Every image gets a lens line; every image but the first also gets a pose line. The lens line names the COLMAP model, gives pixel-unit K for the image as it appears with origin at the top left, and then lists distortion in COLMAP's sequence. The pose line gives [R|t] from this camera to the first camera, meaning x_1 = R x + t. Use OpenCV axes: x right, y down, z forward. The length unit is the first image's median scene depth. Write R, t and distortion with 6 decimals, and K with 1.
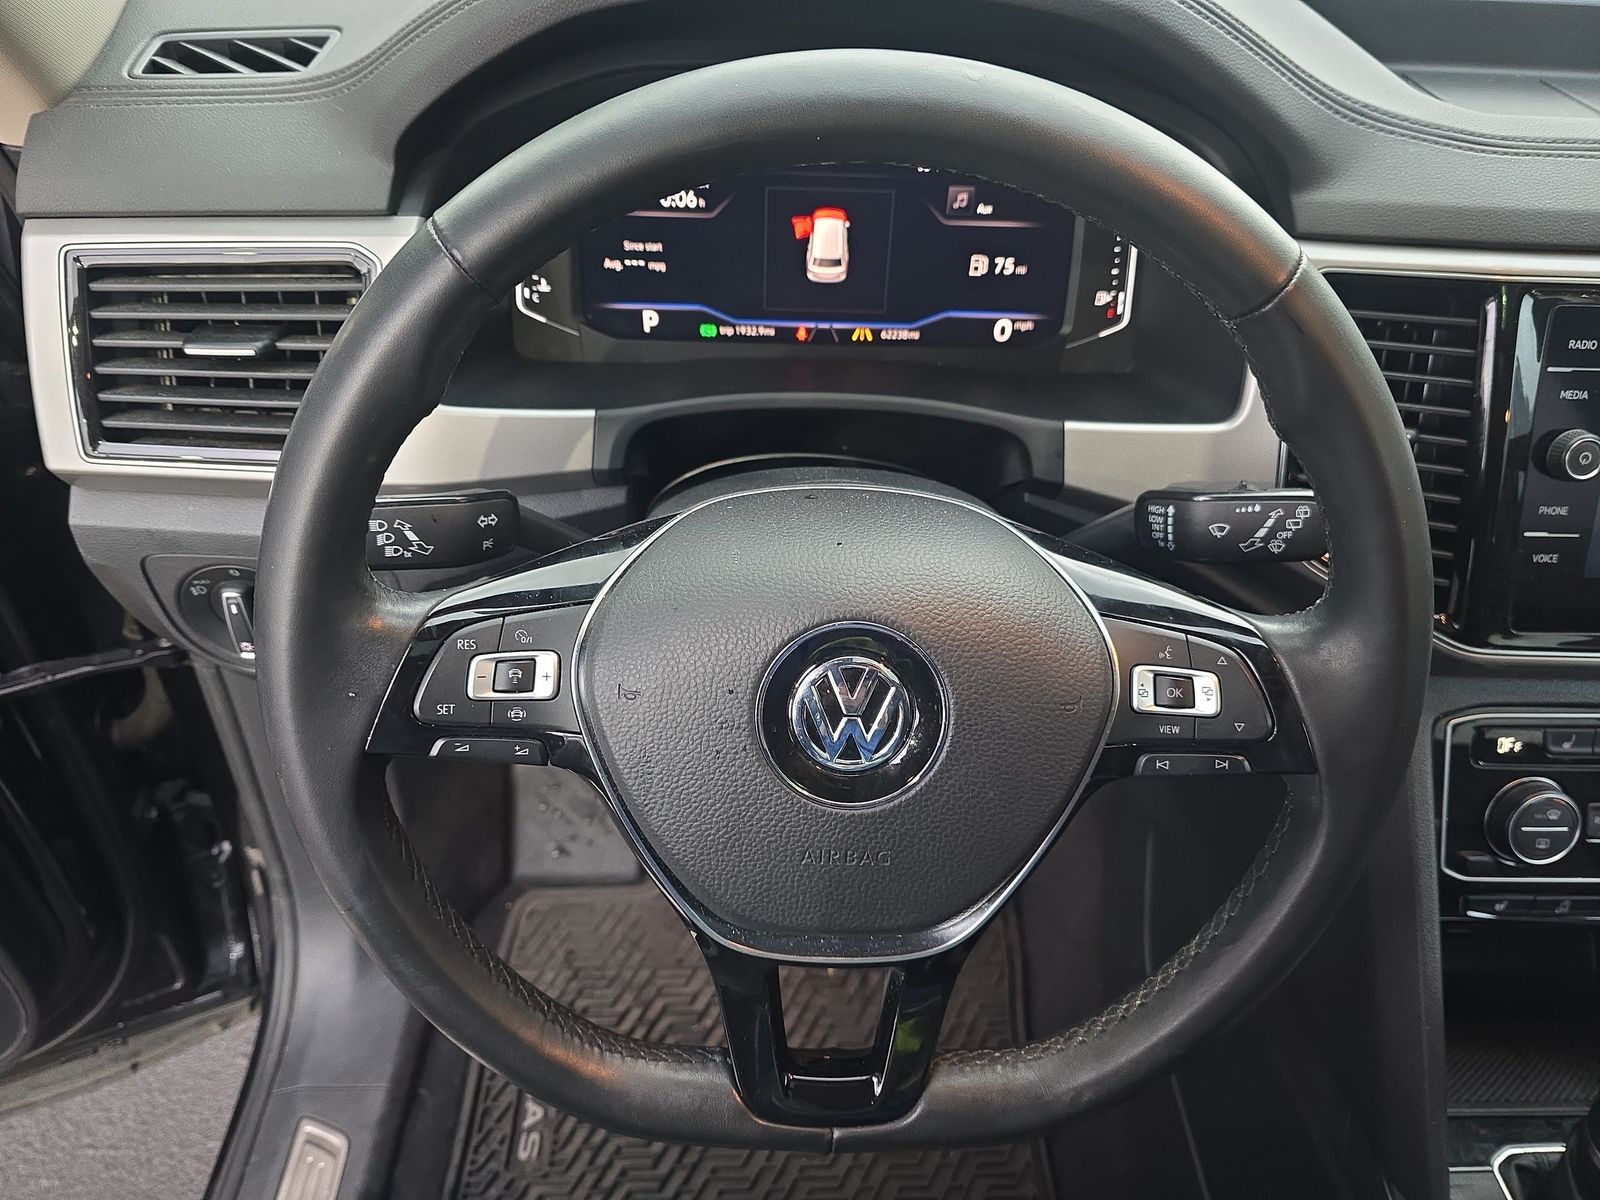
lens RADIAL K [[1094.4, 0, 800.0], [0, 1094.4, 600.0], [0, 0, 1]] dist [0.091270, -0.068584]
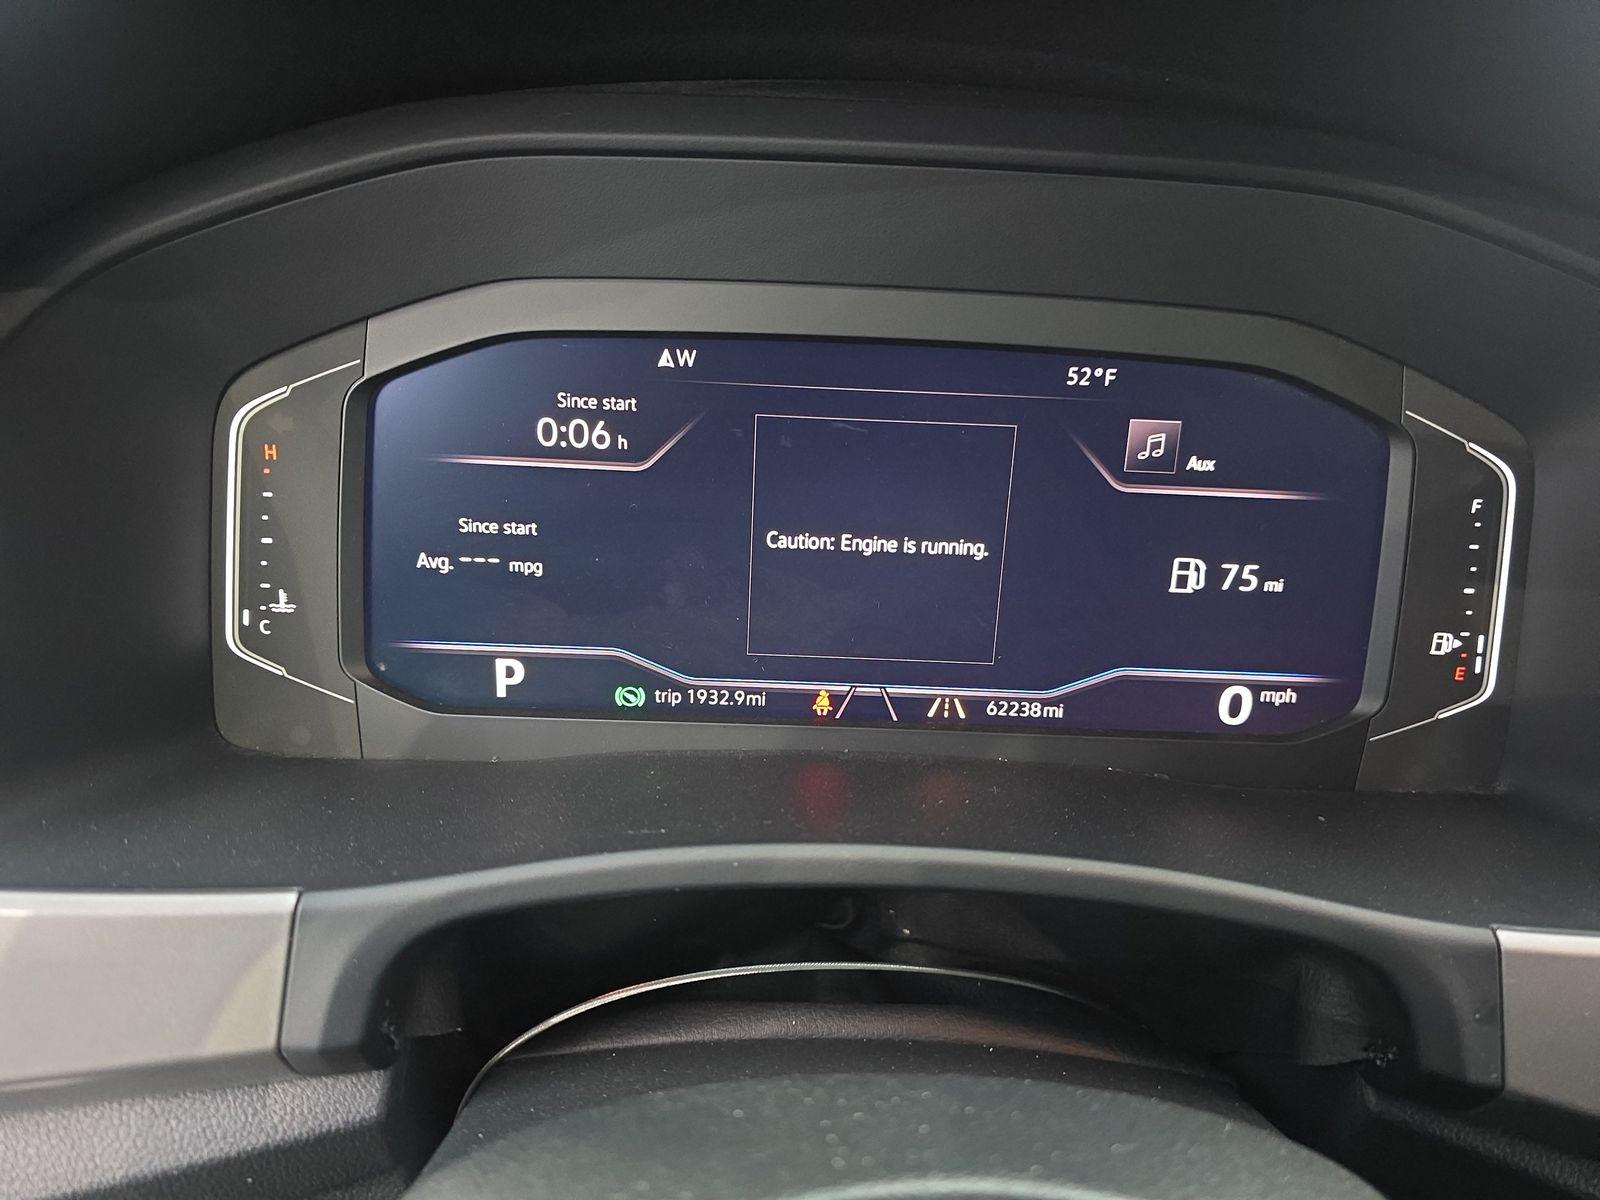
lens RADIAL K [[1074.4, 0, 800.0], [0, 1074.4, 600.0], [0, 0, 1]] dist [0.039503, -0.182265]
pose [[0.999853, 0.013454, 0.010604, -0.014319], [-0.009248, 0.944995, -0.326953, -0.135462], [-0.014419, 0.326807, 0.944981, 0.556949]]
